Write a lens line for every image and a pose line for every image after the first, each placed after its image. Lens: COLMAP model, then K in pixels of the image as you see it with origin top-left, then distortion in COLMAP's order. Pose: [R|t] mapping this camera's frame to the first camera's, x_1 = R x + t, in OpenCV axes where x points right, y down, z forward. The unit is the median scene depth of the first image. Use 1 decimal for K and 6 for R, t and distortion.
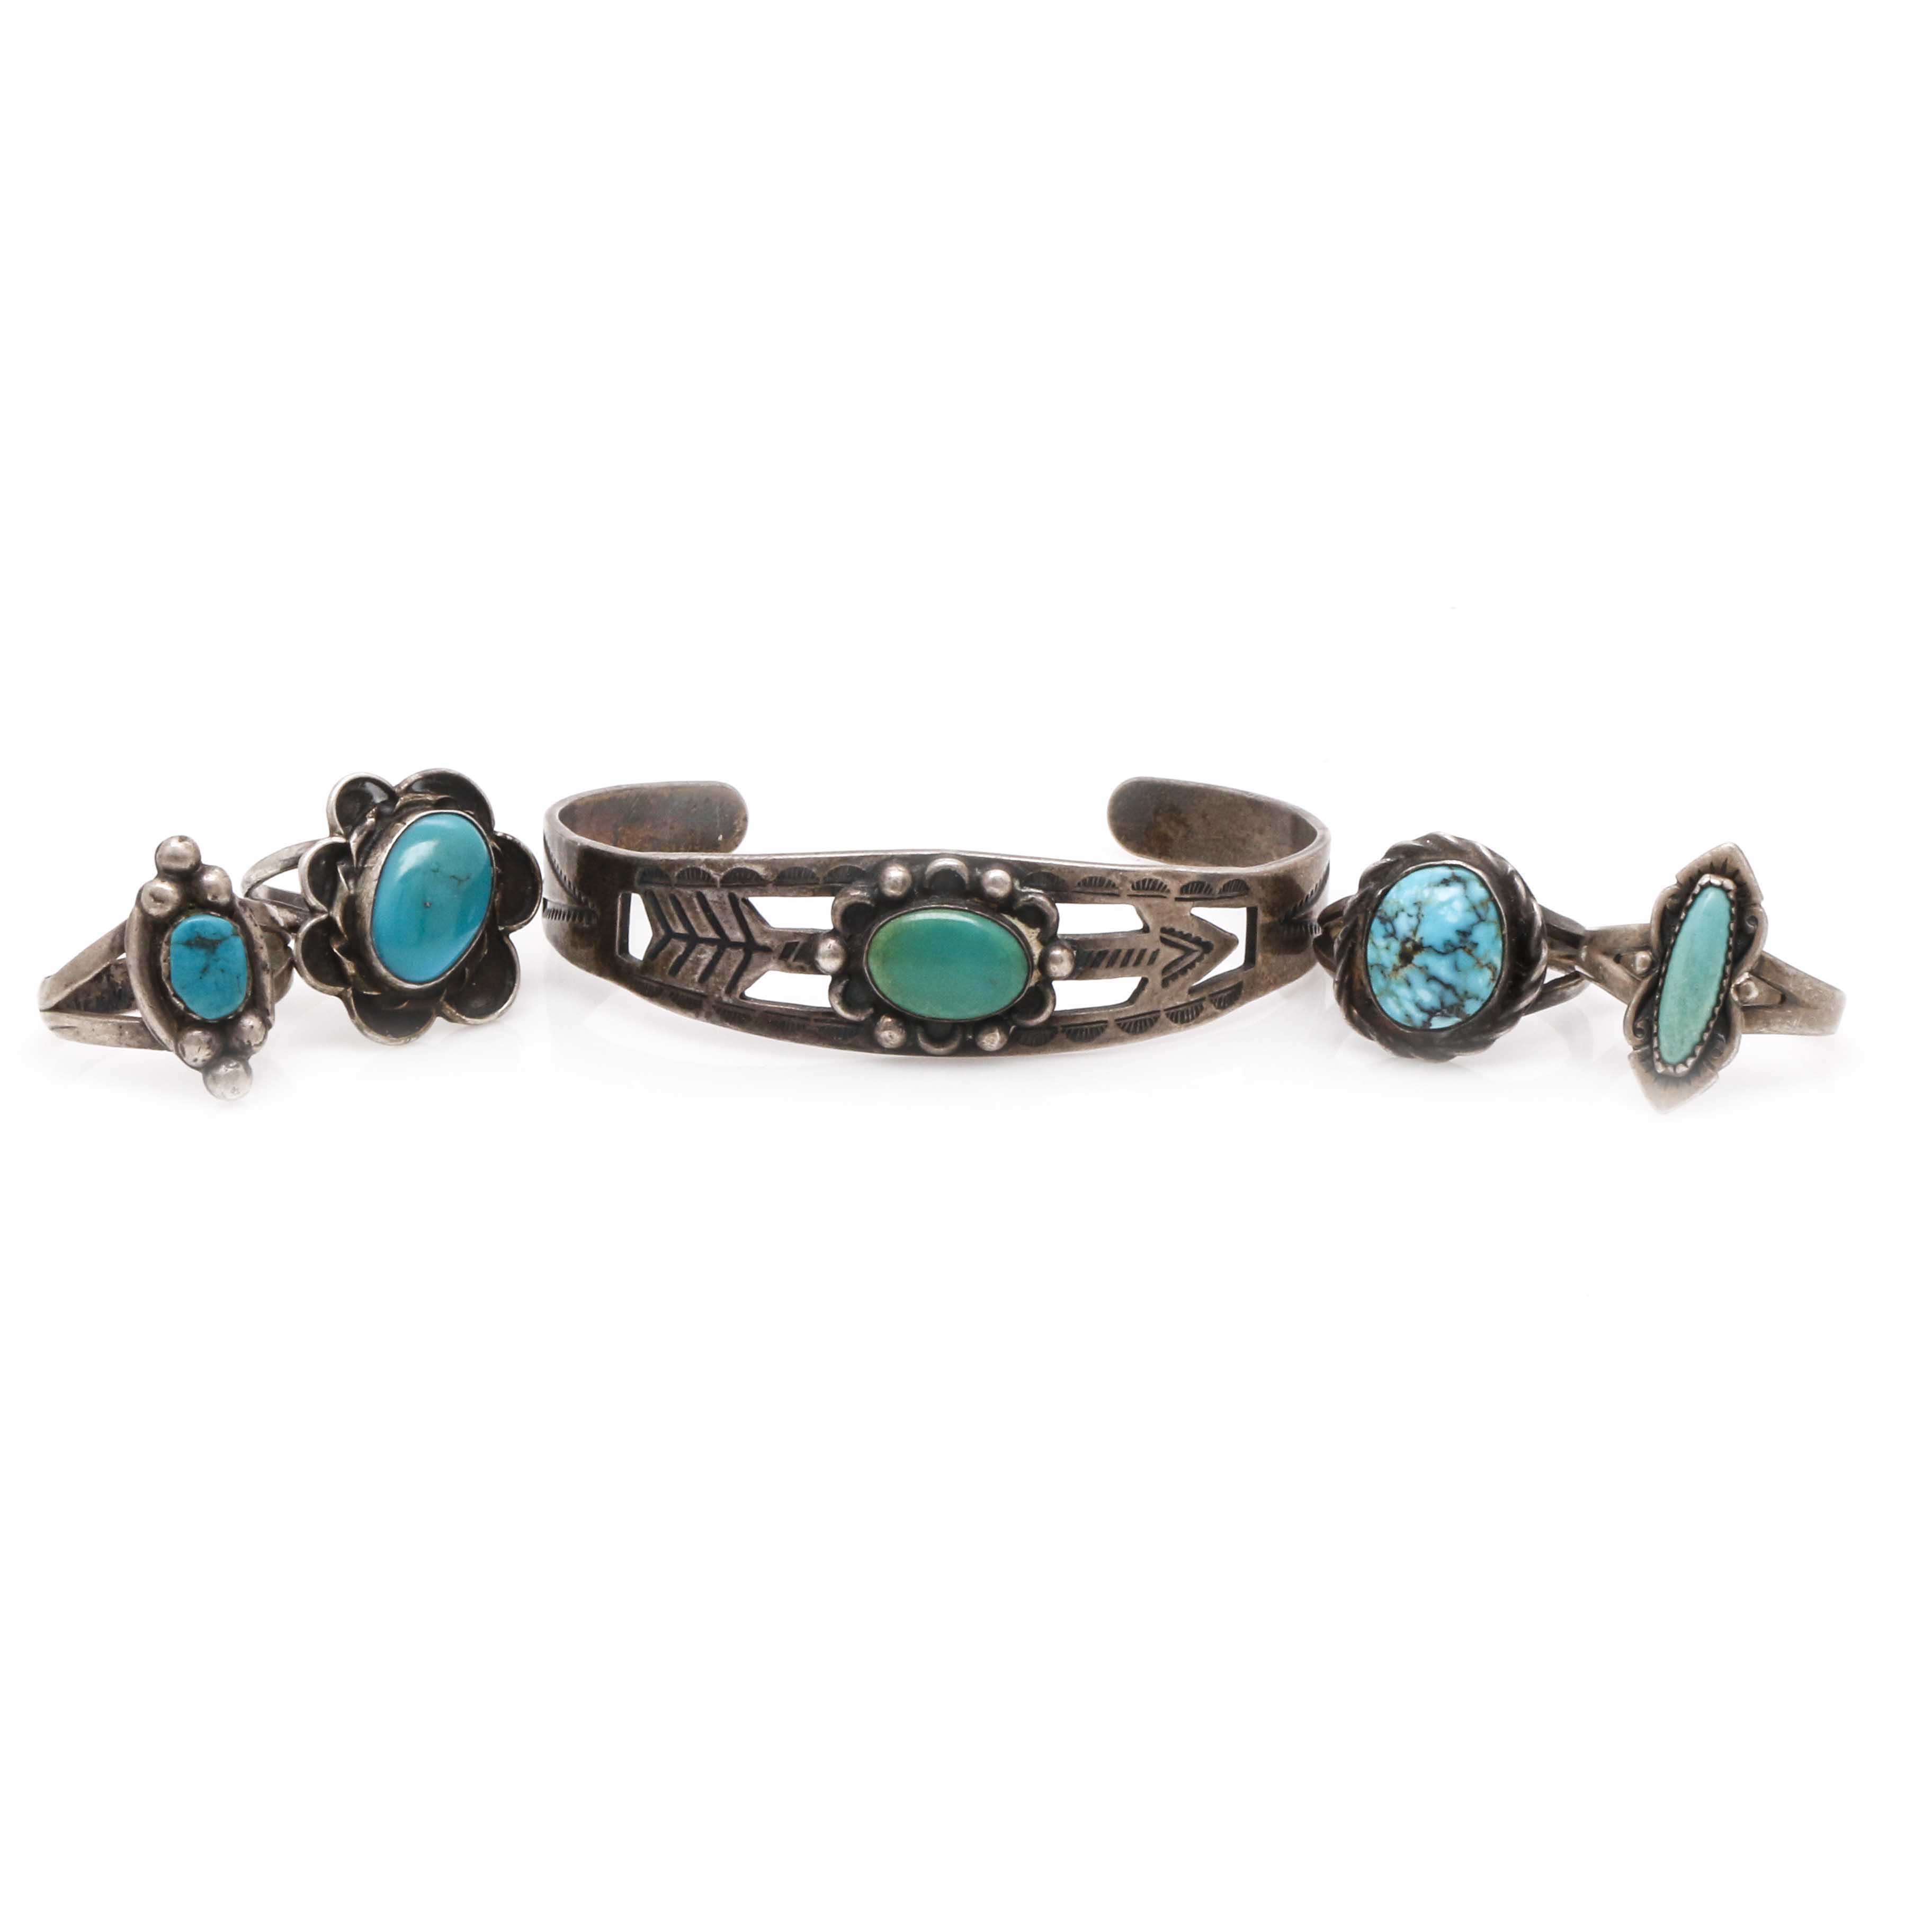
lens RADIAL K [[4543.6, 0, 968.1], [0, 4543.6, 968.2], [0, 0, 1]] dist [-0.063008, 0.000000]
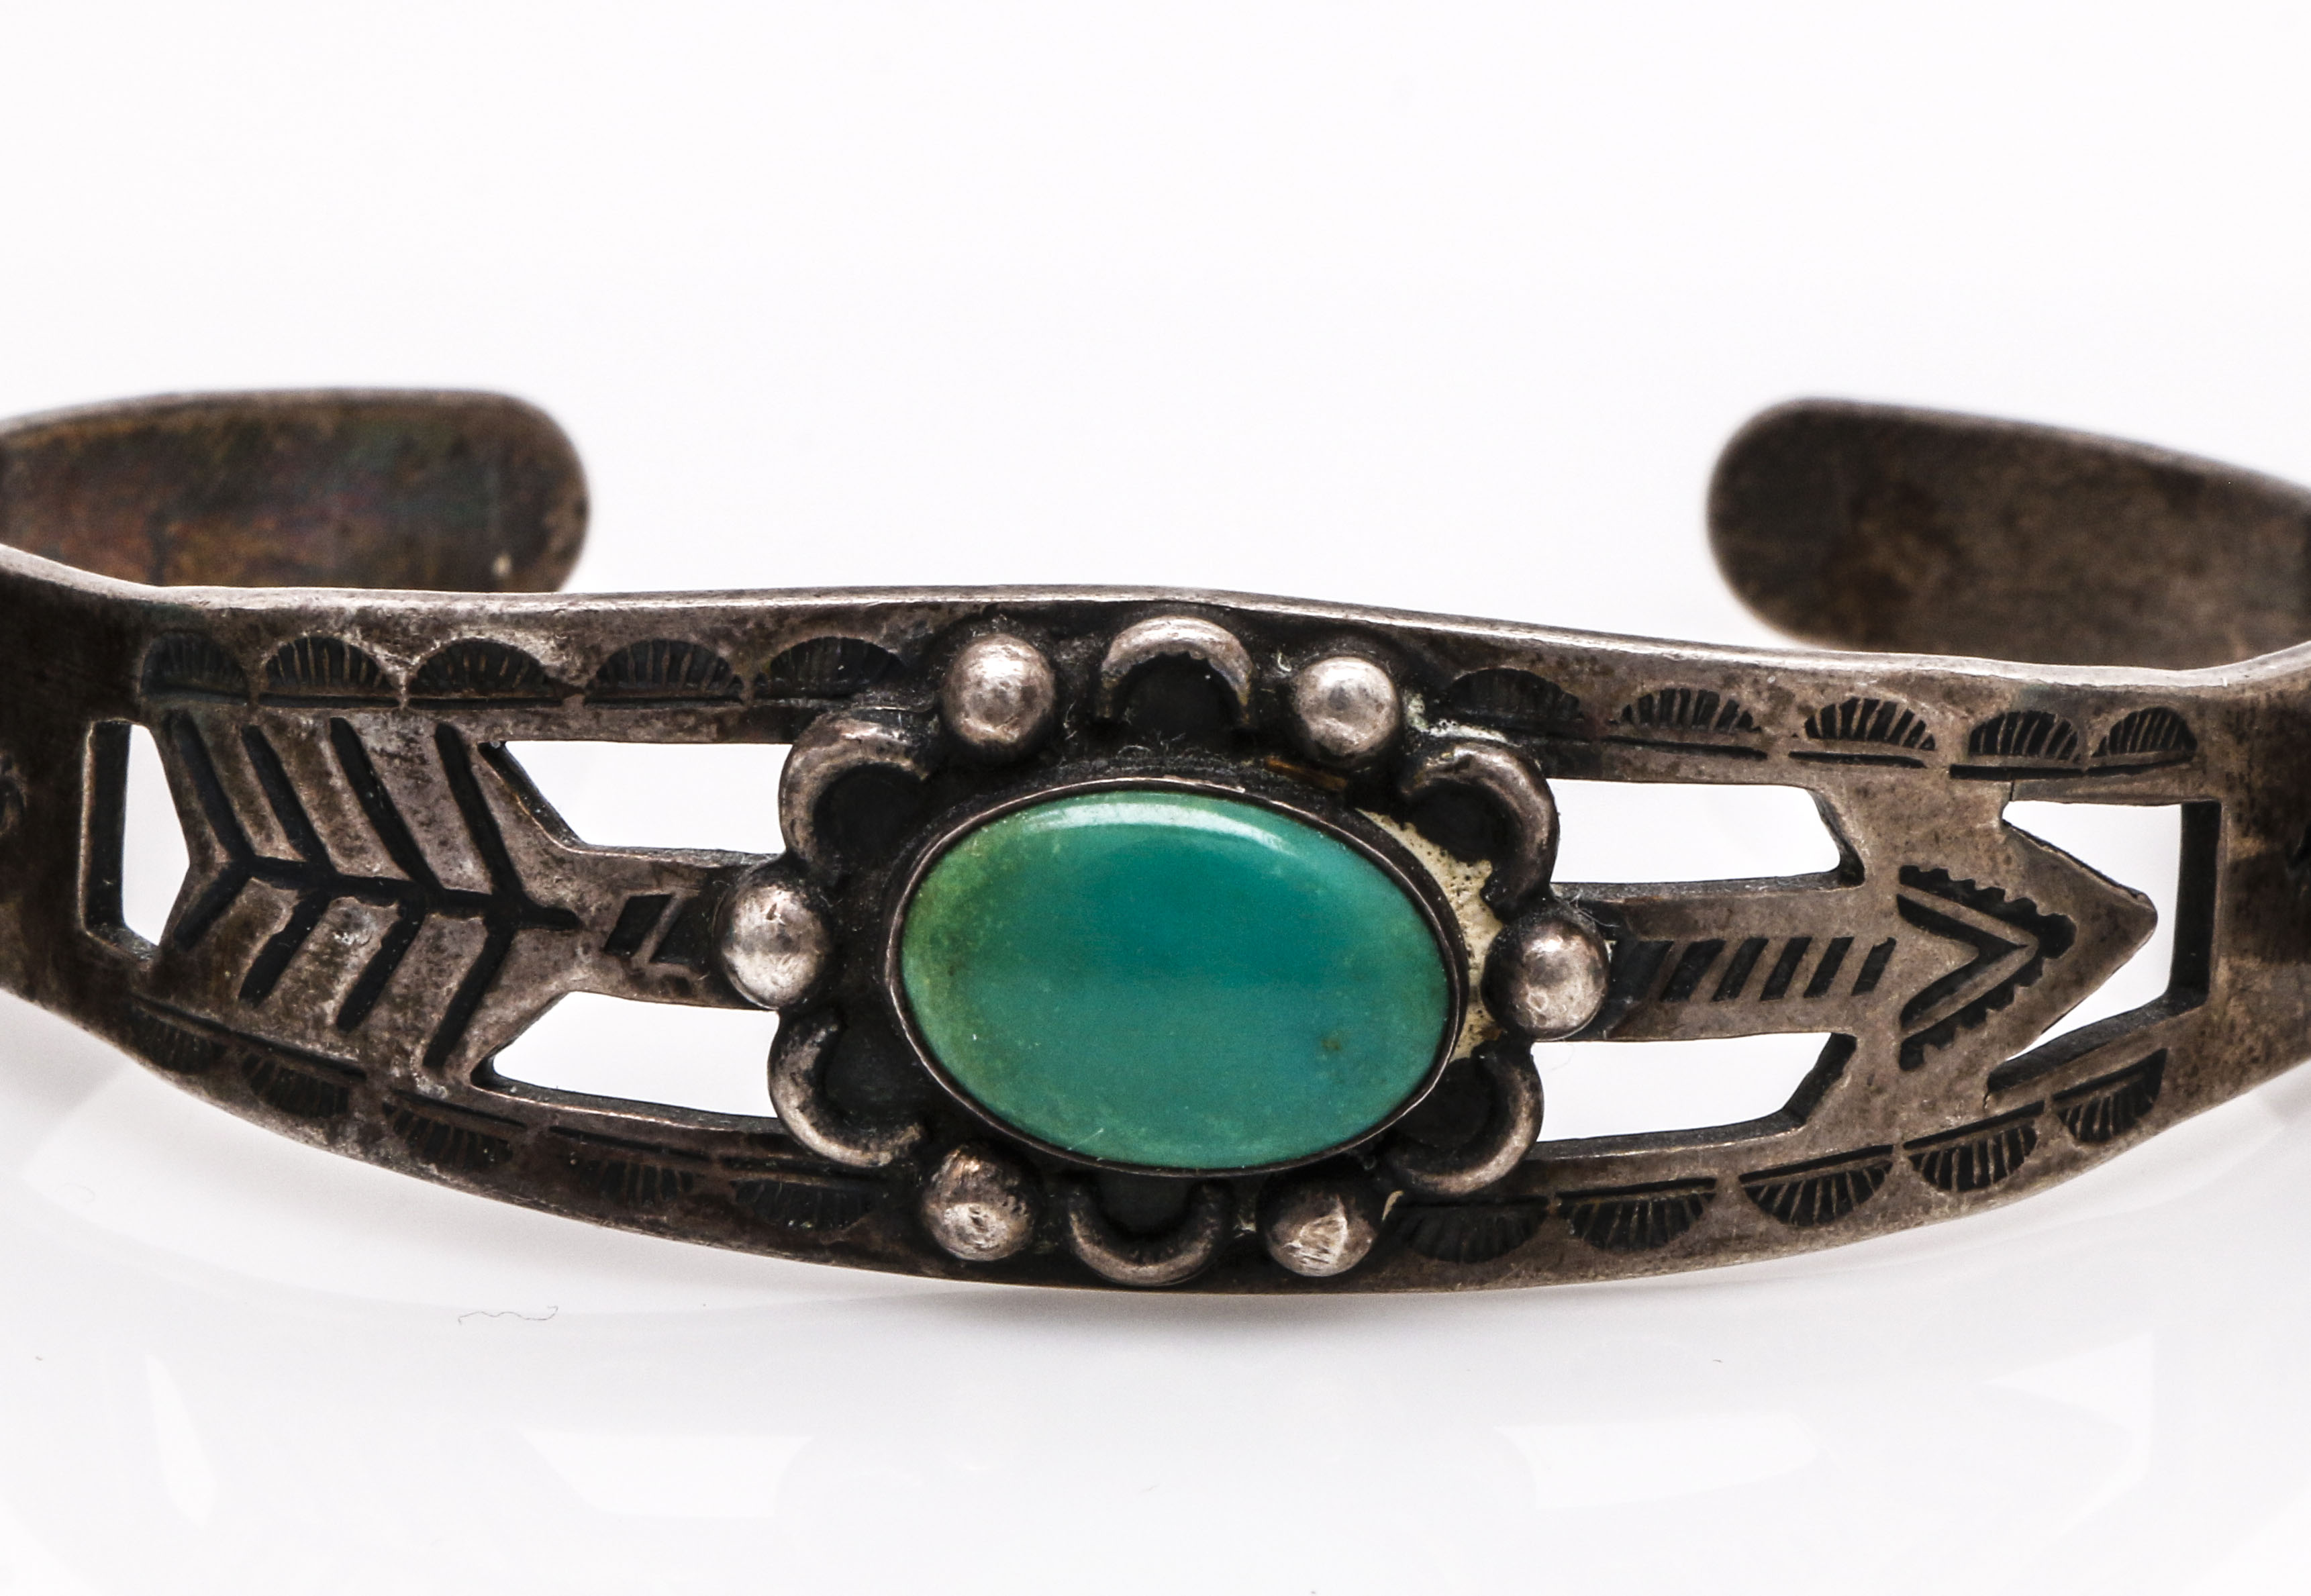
lens RADIAL K [[6651.0, 0, 1164.0], [0, 6651.0, 796.6], [0, 0, 1]] dist [0.191540, 0.000000]
pose [[0.999463, 0.015891, -0.028663, 0.006691], [-0.016432, 0.999689, -0.018761, -0.004496], [0.028356, 0.019221, 0.999413, 0.553961]]
